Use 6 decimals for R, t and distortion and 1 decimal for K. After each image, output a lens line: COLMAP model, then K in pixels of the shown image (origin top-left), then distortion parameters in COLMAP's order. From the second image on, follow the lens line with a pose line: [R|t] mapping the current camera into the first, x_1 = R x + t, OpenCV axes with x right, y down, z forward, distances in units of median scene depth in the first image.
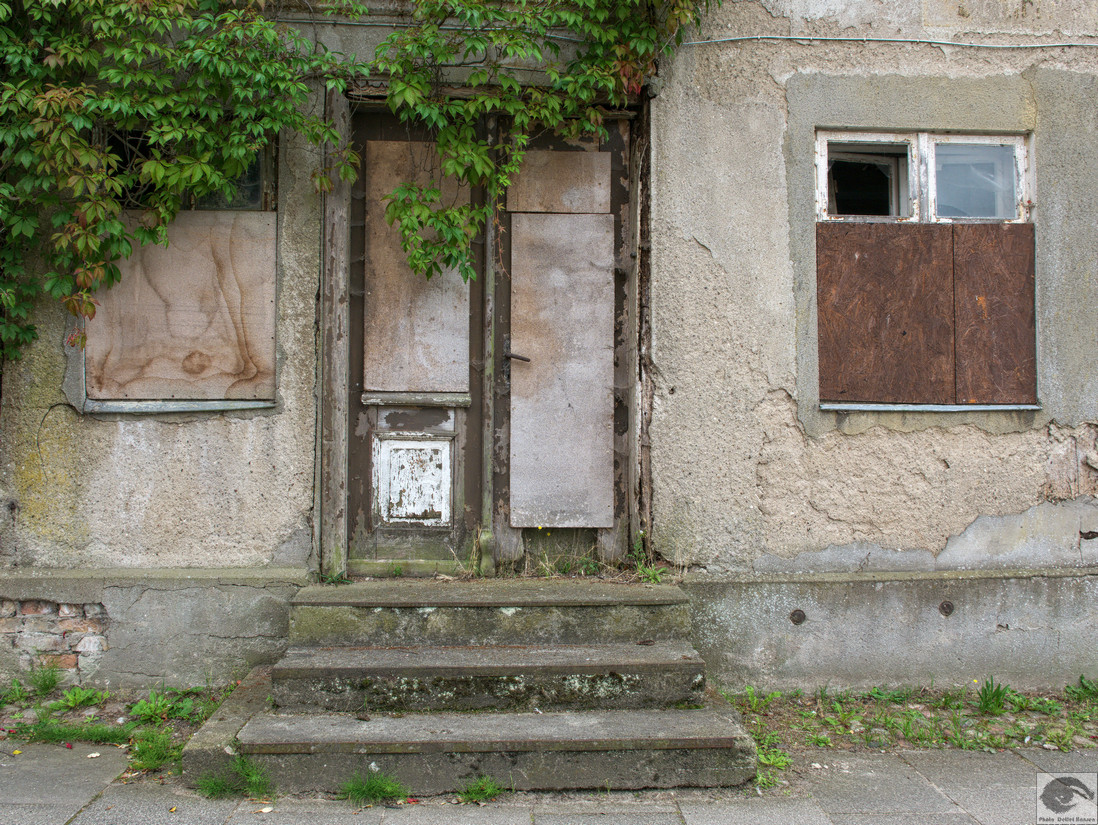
lens RADIAL K [[1281.6, 0, 547.5], [0, 1281.6, 410.6], [0, 0, 1]] dist [-0.129945, 0.000000]
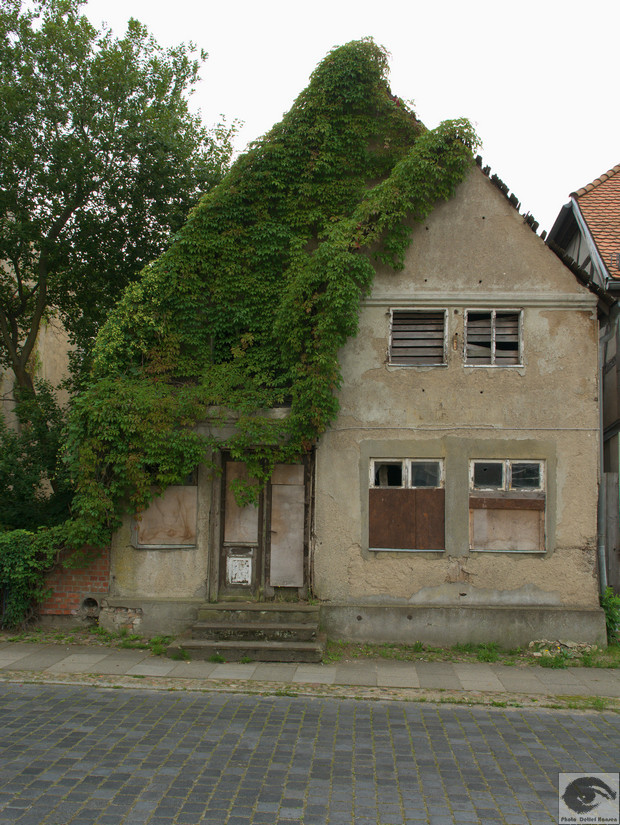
lens RADIAL K [[1006.4, 0, 310.6], [0, 1006.4, 414.3], [0, 0, 1]] dist [0.053209, 0.000000]
pose [[0.993099, 0.003486, -0.117228, 0.366841], [-0.010527, 0.998173, -0.059502, -0.187690], [0.116806, 0.060326, 0.991321, -1.494013]]
